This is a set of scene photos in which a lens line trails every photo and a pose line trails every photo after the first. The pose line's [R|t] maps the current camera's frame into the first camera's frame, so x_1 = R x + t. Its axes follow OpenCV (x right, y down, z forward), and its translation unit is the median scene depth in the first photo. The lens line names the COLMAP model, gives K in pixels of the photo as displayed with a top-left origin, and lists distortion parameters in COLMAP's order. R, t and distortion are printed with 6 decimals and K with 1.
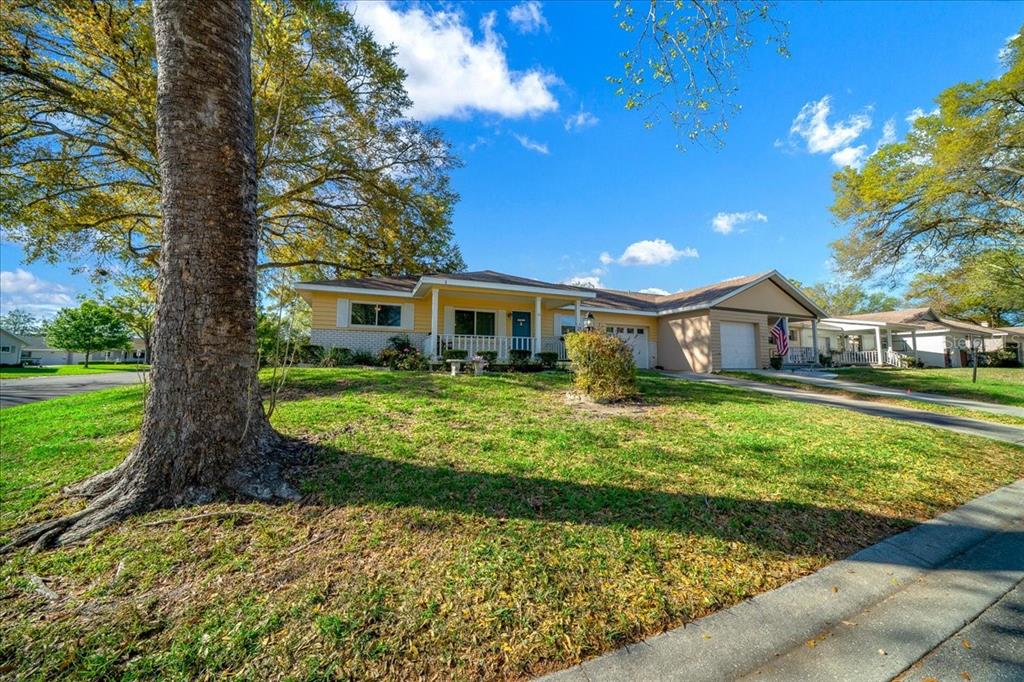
lens RADIAL K [[363.4, 0, 516.0], [0, 363.4, 342.1], [0, 0, 1]] dist [-0.035148, 0.005460]
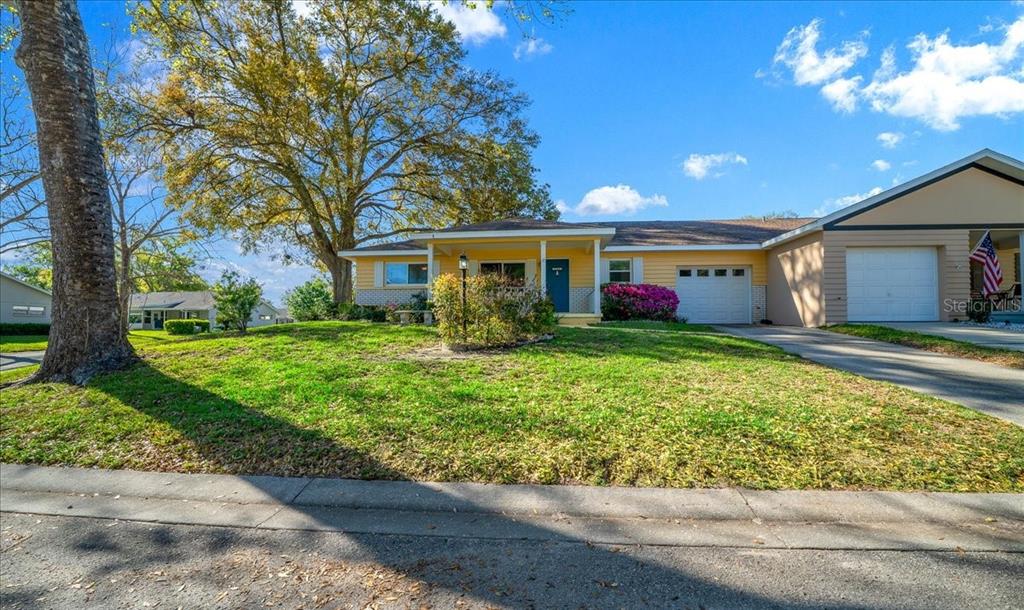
lens RADIAL K [[408.4, 0, 513.8], [0, 408.4, 325.3], [0, 0, 1]] dist [-0.033635, 0.004667]
pose [[0.876547, -0.011336, -0.481183, 0.391696], [0.037700, 0.998268, 0.045157, 0.029551], [0.479838, -0.057723, 0.875456, 0.070097]]
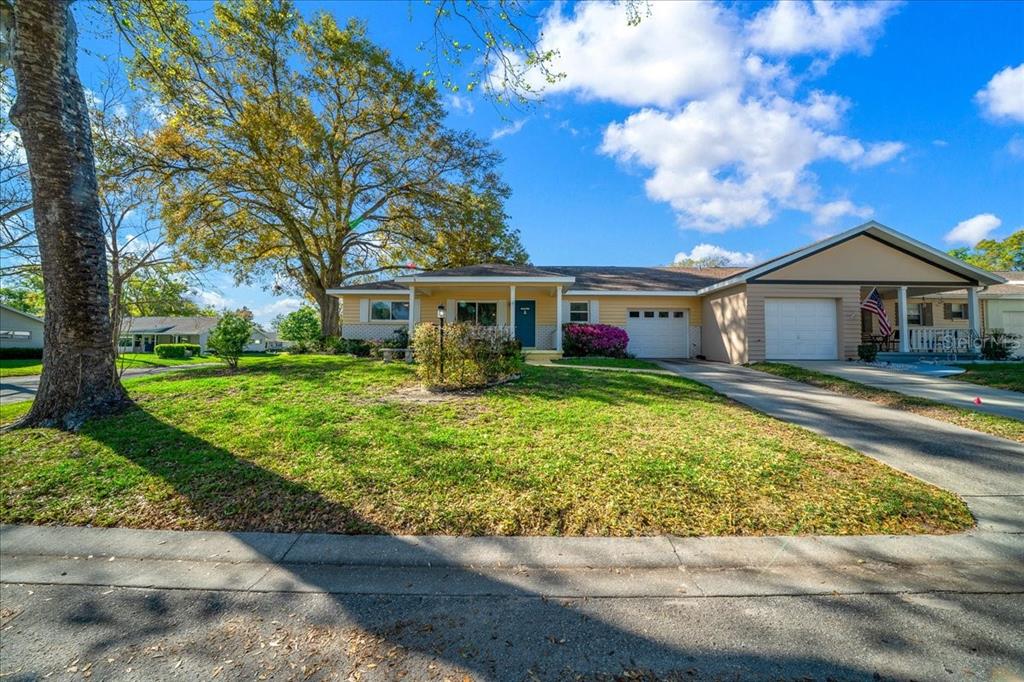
lens RADIAL K [[363.4, 0, 516.0], [0, 363.4, 342.1], [0, 0, 1]] dist [-0.035148, 0.005460]
pose [[0.911899, -0.009737, -0.410299, 0.397663], [0.024744, 0.999204, 0.031282, 0.000774], [0.409667, -0.038679, 0.911415, 0.066281]]
